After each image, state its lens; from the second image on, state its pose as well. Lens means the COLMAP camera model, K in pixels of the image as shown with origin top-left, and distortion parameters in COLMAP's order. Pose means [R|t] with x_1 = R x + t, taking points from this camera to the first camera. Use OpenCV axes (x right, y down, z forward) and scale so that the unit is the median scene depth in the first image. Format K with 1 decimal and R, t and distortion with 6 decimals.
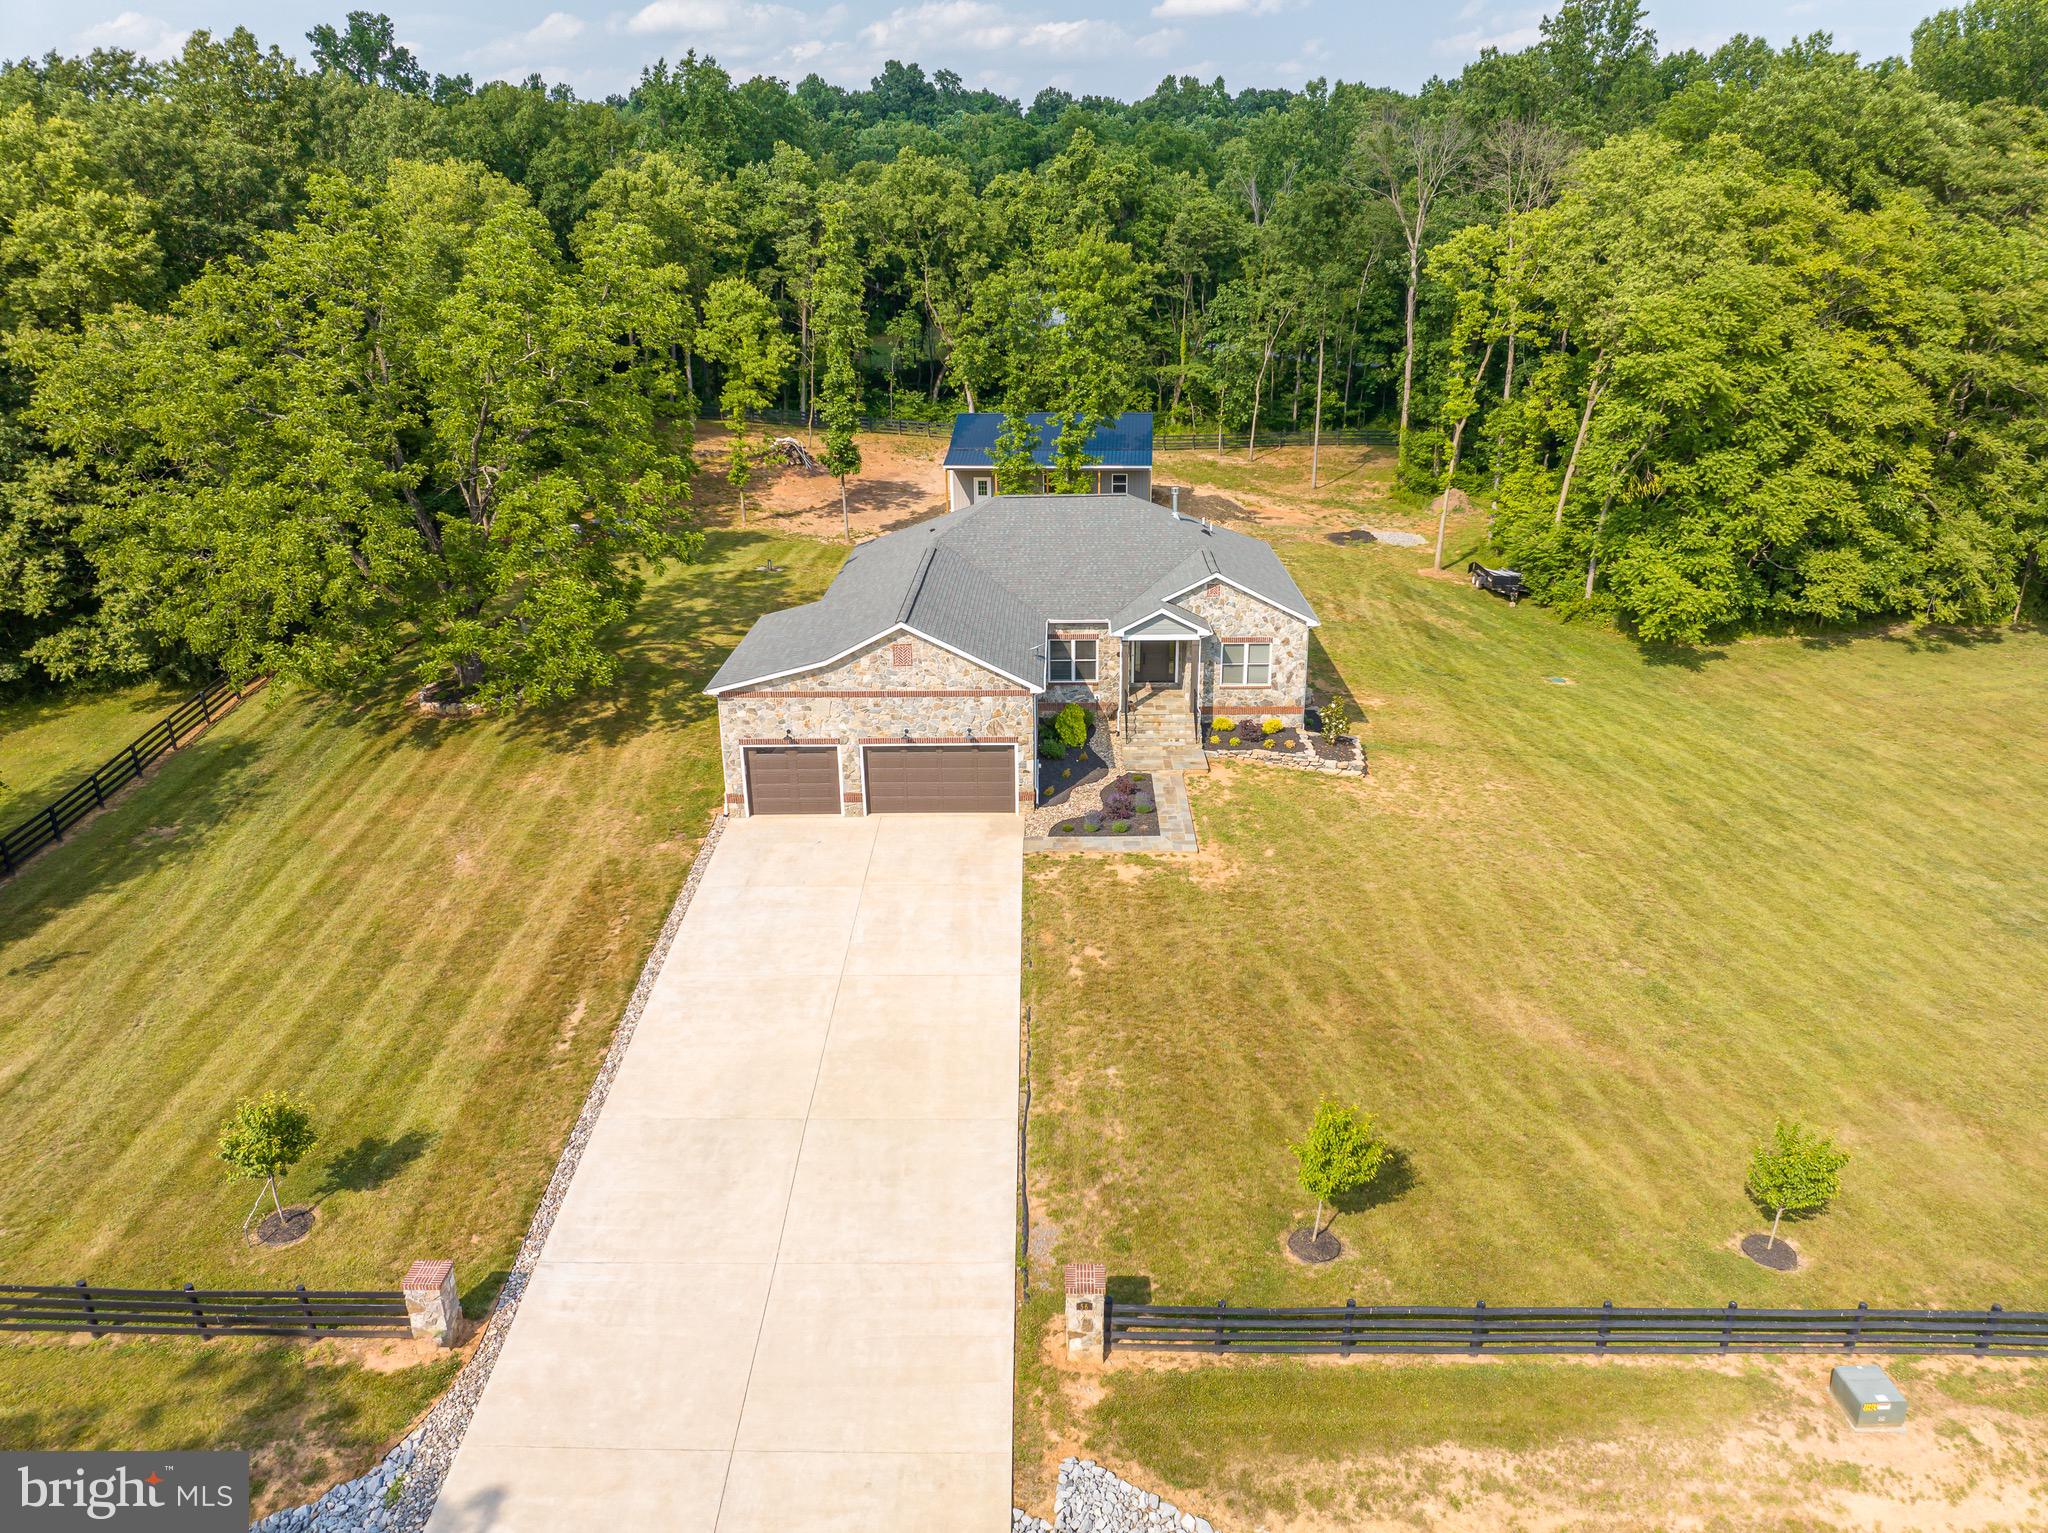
lens RADIAL K [[1444.3, 0, 1037.7], [0, 1444.3, 747.5], [0, 0, 1]] dist [-0.041313, 0.009709]
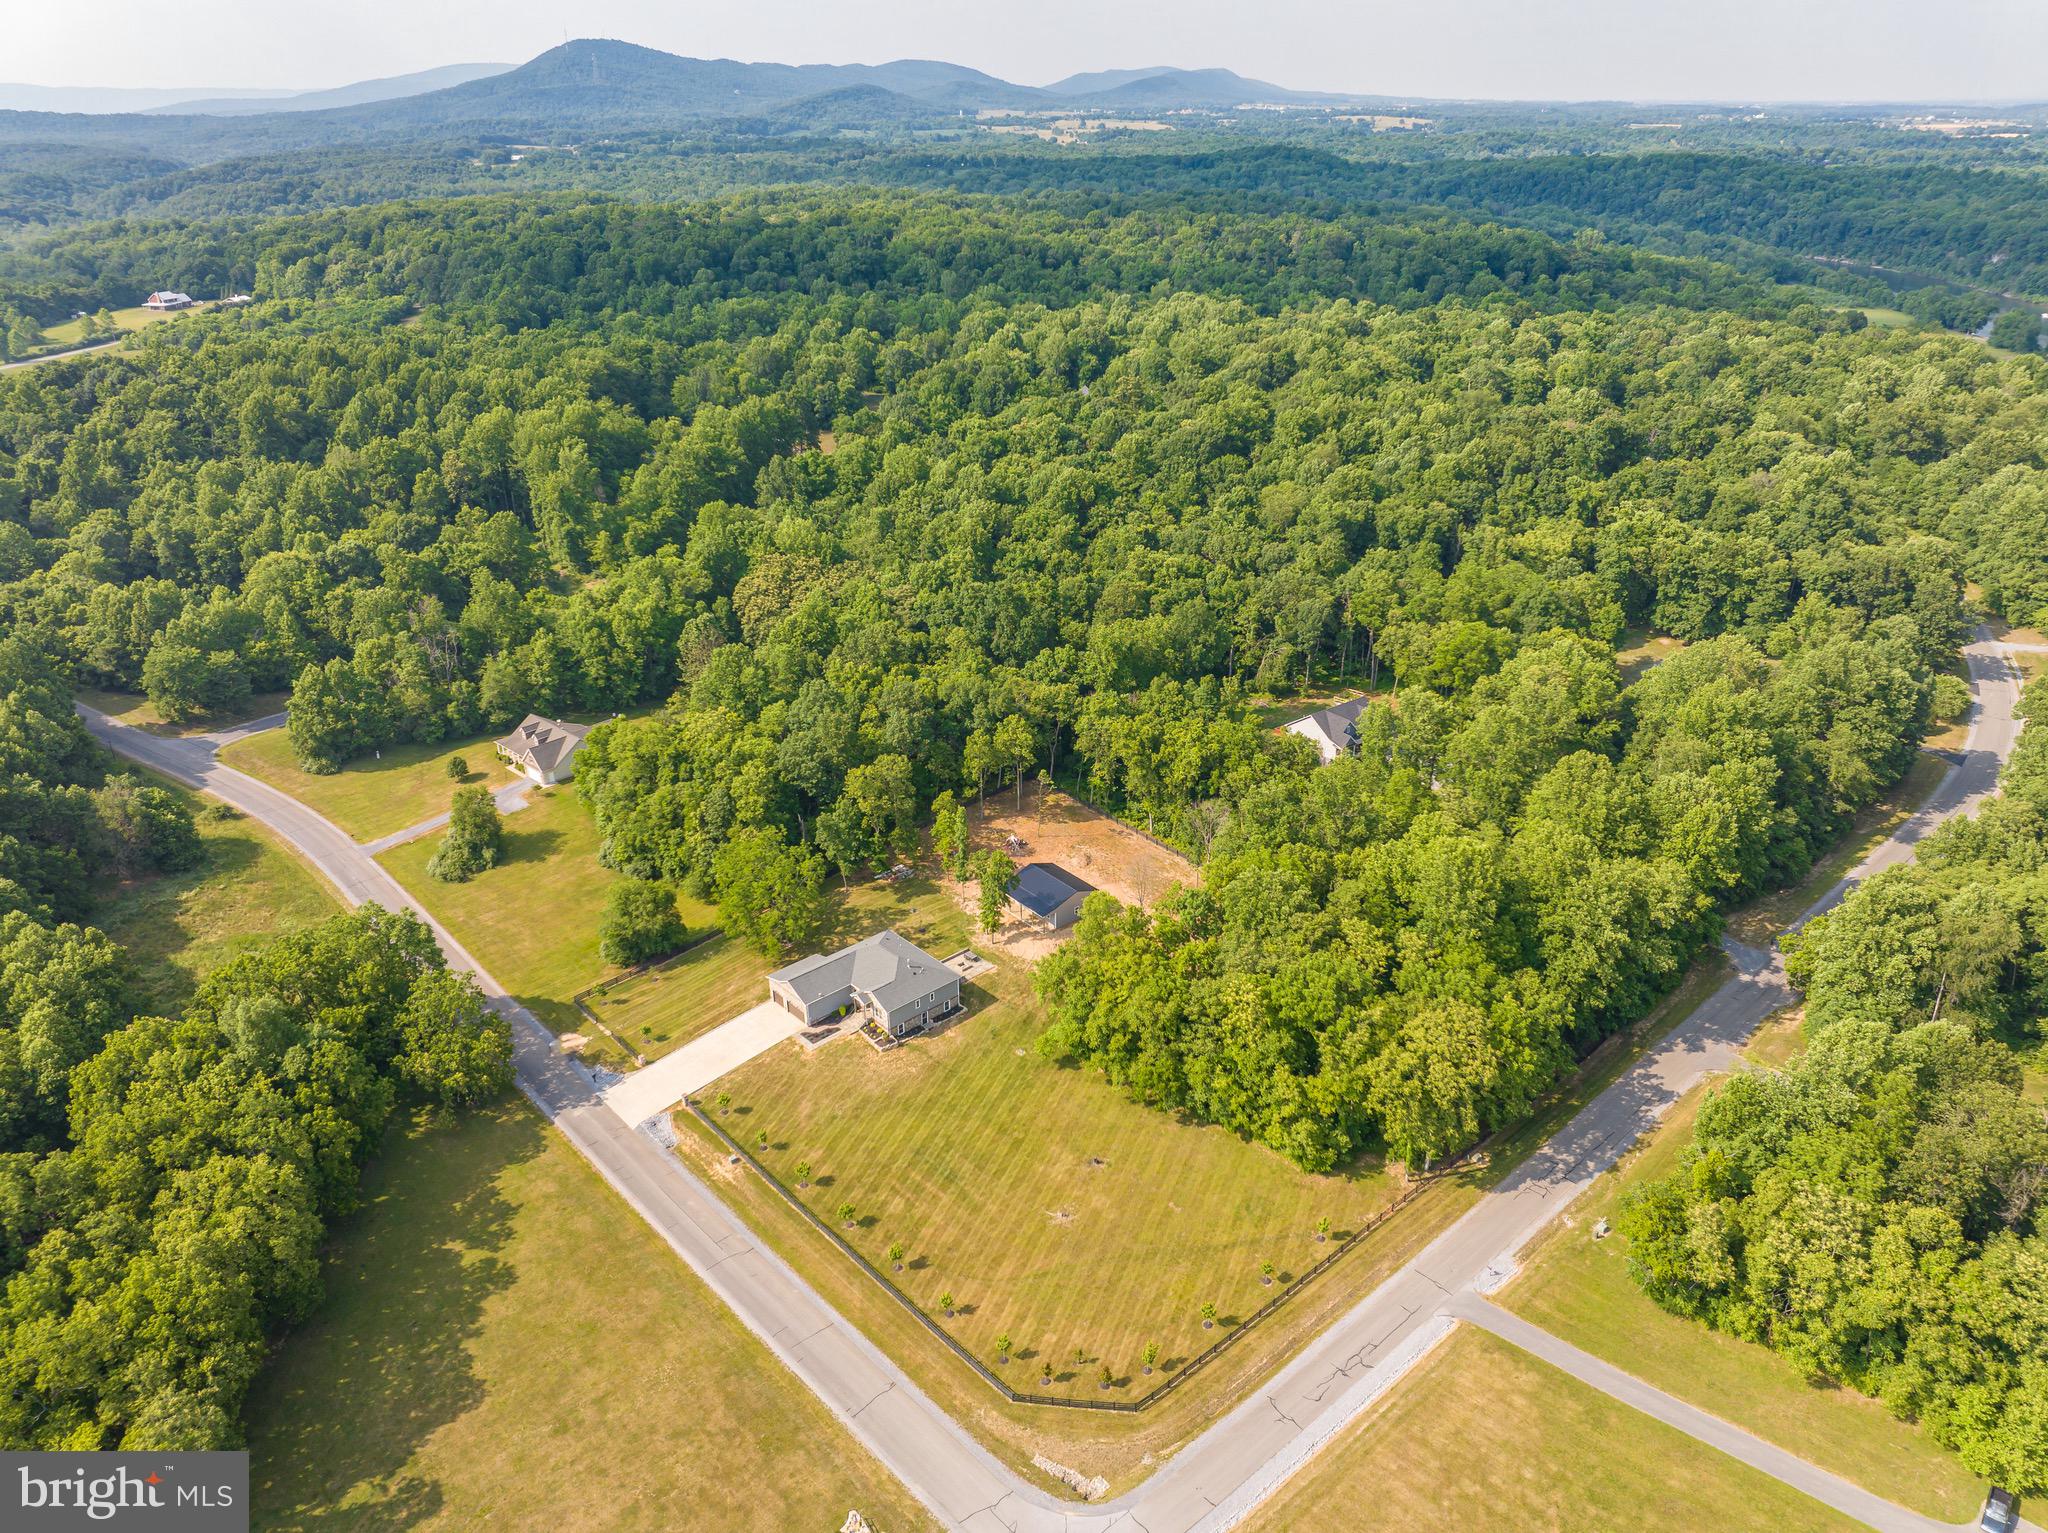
lens RADIAL K [[1444.3, 0, 1022.7], [0, 1444.3, 753.9], [0, 0, 1]] dist [-0.041313, 0.009709]
pose [[0.677495, 0.303405, -0.670034, 3.336238], [-0.250861, 0.951653, 0.177274, -1.804753], [0.691425, 0.047983, 0.720853, -1.909779]]
